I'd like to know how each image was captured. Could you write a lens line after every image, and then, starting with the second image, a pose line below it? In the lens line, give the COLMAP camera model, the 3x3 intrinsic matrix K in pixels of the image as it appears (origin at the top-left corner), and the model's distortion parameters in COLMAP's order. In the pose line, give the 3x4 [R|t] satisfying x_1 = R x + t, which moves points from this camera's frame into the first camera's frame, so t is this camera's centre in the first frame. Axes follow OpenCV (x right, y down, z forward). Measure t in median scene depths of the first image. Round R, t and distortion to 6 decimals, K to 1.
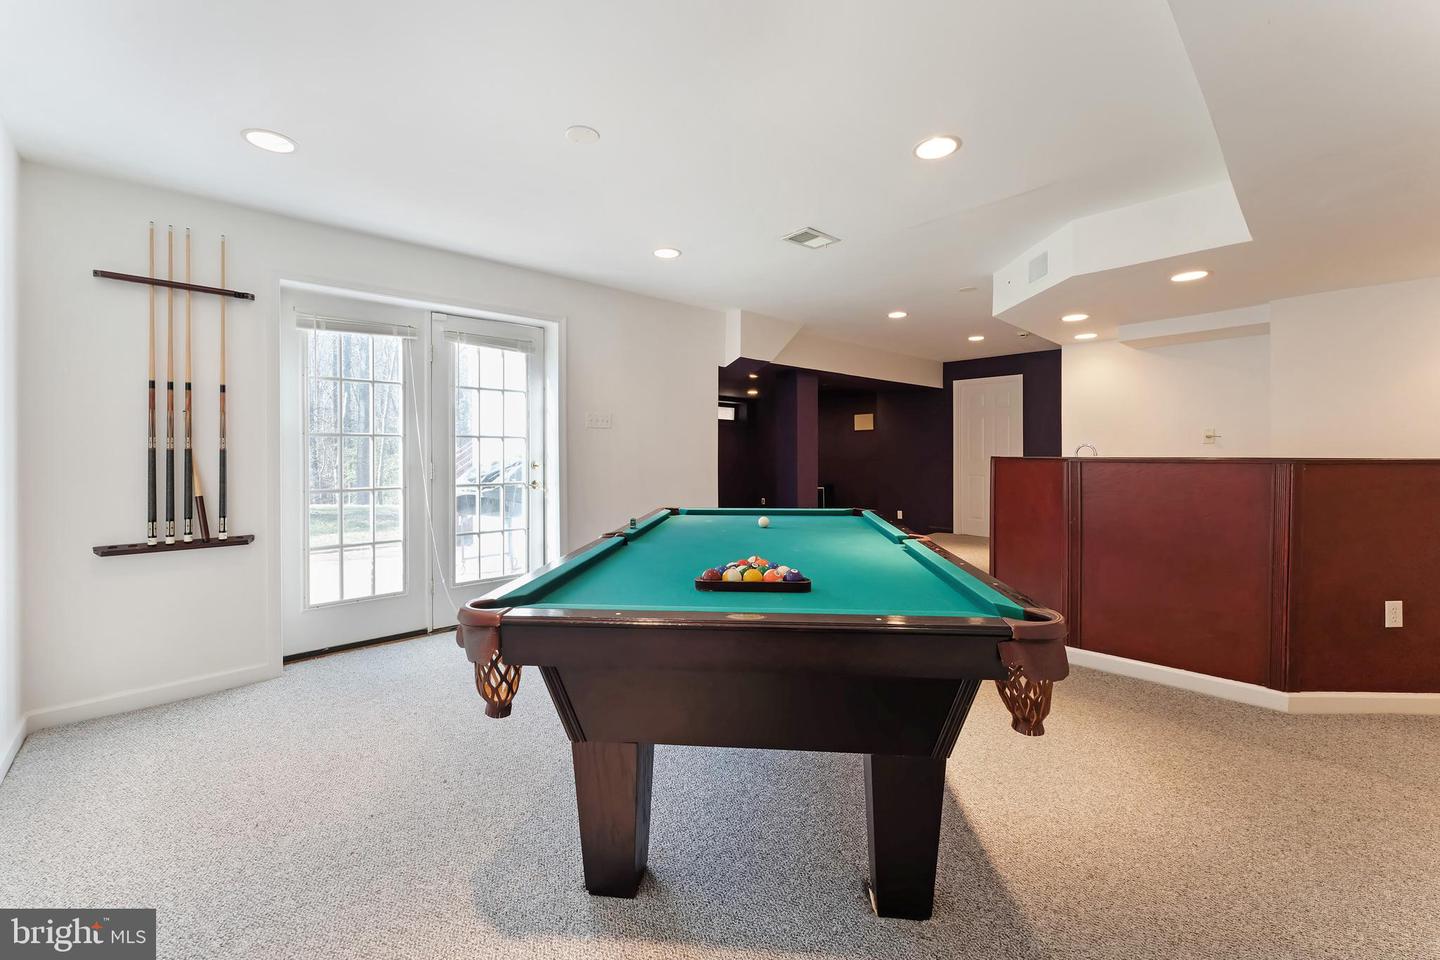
lens RADIAL K [[581.3, 0, 720.0], [0, 581.3, 456.5], [0, 0, 1]] dist [0.001712, 0.000211]
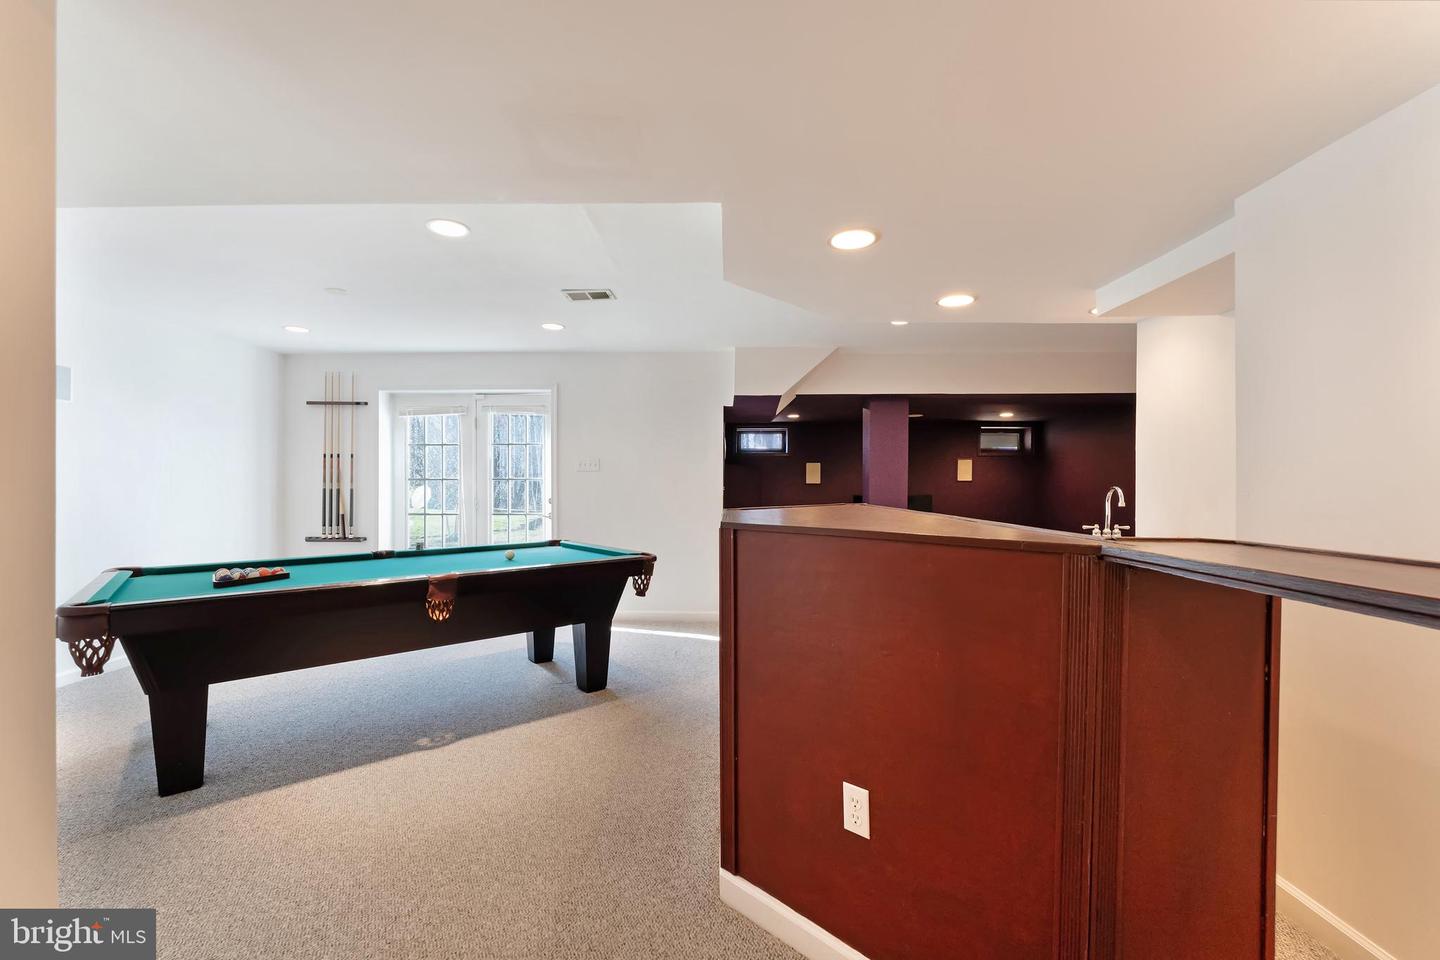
lens RADIAL K [[612.0, 0, 720.0], [0, 612.0, 480.0], [0, 0, 1]] dist [-0.001388, -0.000098]
pose [[0.713153, -0.000931, -0.701007, 1.360287], [-0.008453, 0.999915, -0.009928, -0.032224], [0.700957, 0.013006, 0.713085, 0.455398]]
